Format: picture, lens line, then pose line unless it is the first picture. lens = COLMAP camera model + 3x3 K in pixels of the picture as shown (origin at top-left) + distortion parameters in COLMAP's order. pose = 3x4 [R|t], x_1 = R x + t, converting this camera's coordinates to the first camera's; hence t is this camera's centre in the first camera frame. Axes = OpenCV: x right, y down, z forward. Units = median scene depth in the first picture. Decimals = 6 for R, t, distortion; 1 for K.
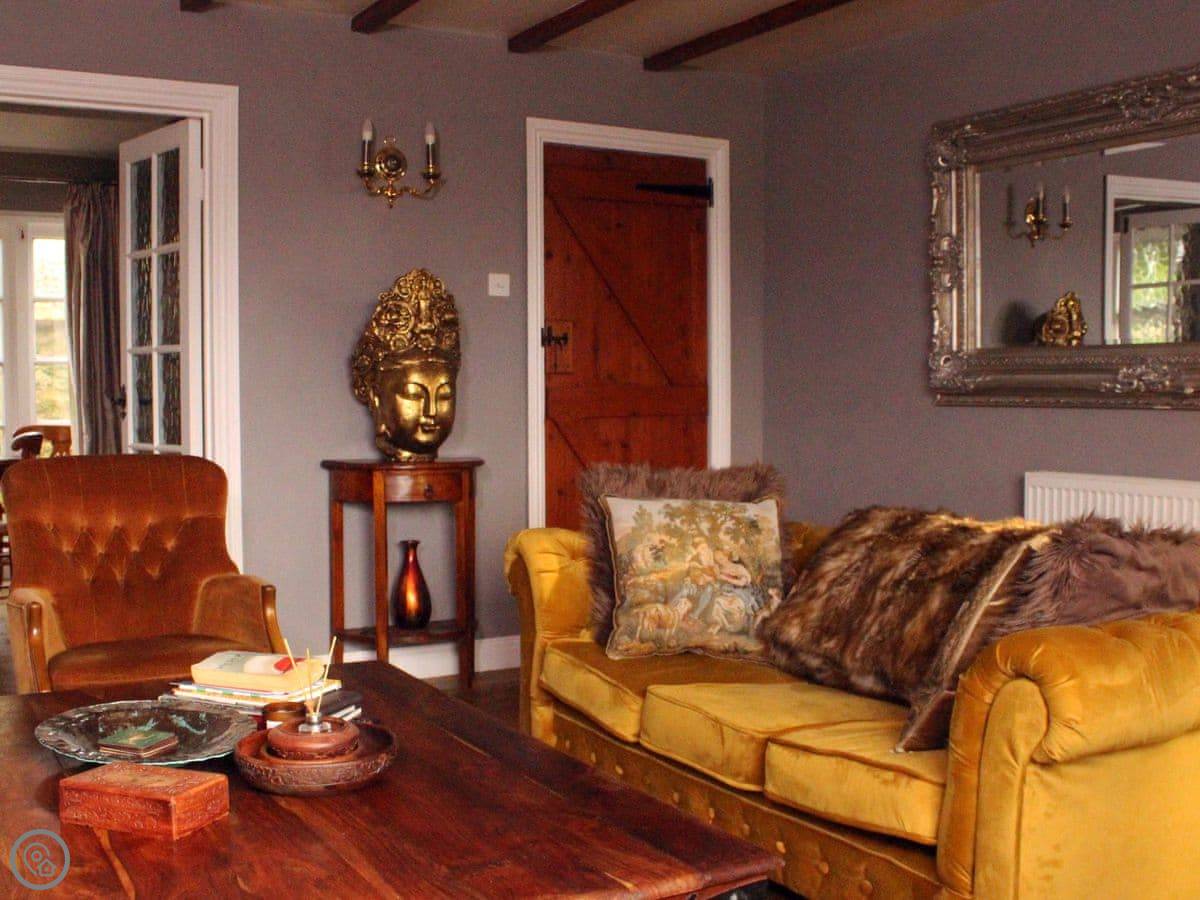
lens RADIAL K [[1417.2, 0, 600.0], [0, 1417.2, 450.0], [0, 0, 1]] dist [-0.145521, 0.281196]
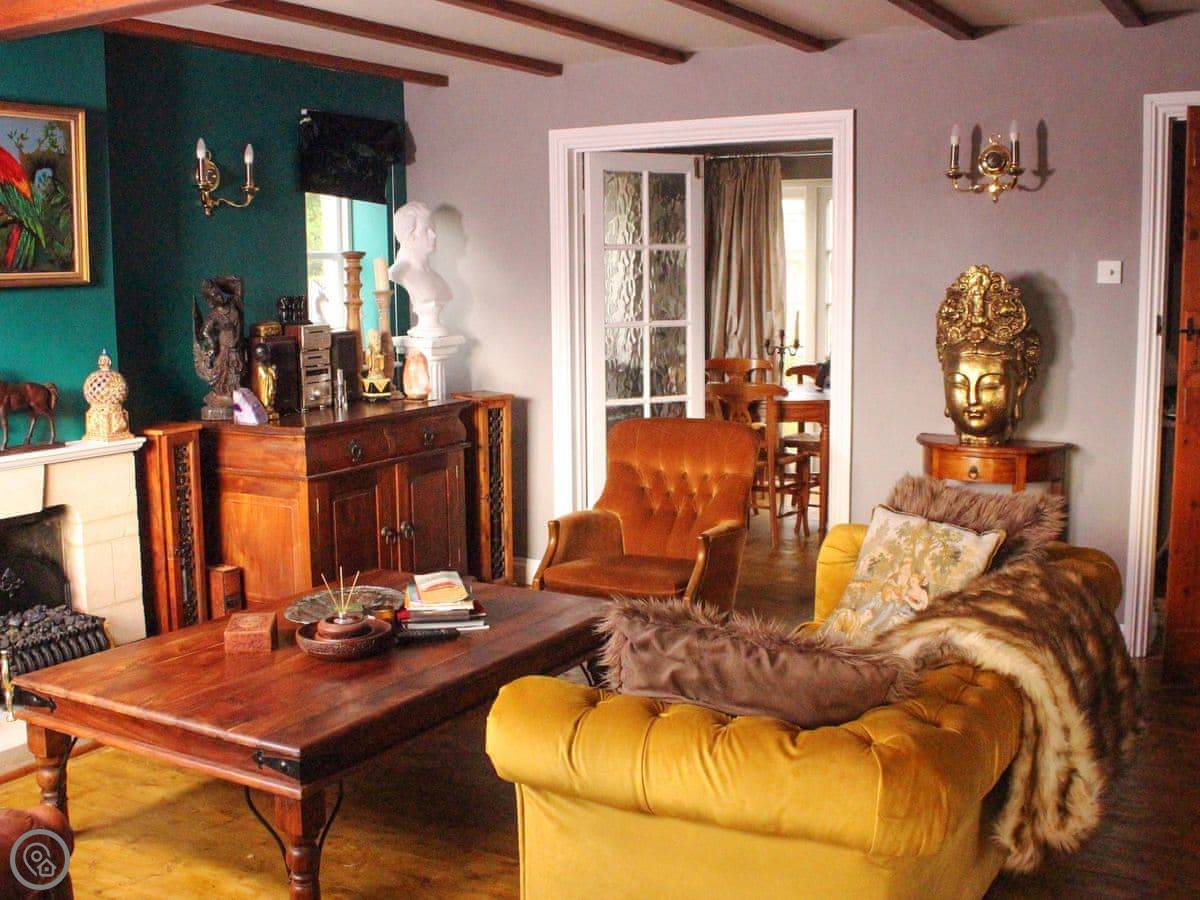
lens RADIAL K [[1417.2, 0, 600.0], [0, 1417.2, 450.0], [0, 0, 1]] dist [-0.145521, 0.281196]
pose [[0.458955, 0.116685, -0.880764, 0.689196], [-0.032216, 0.992872, 0.114750, -0.101807], [0.887875, -0.024290, 0.459443, 0.253719]]
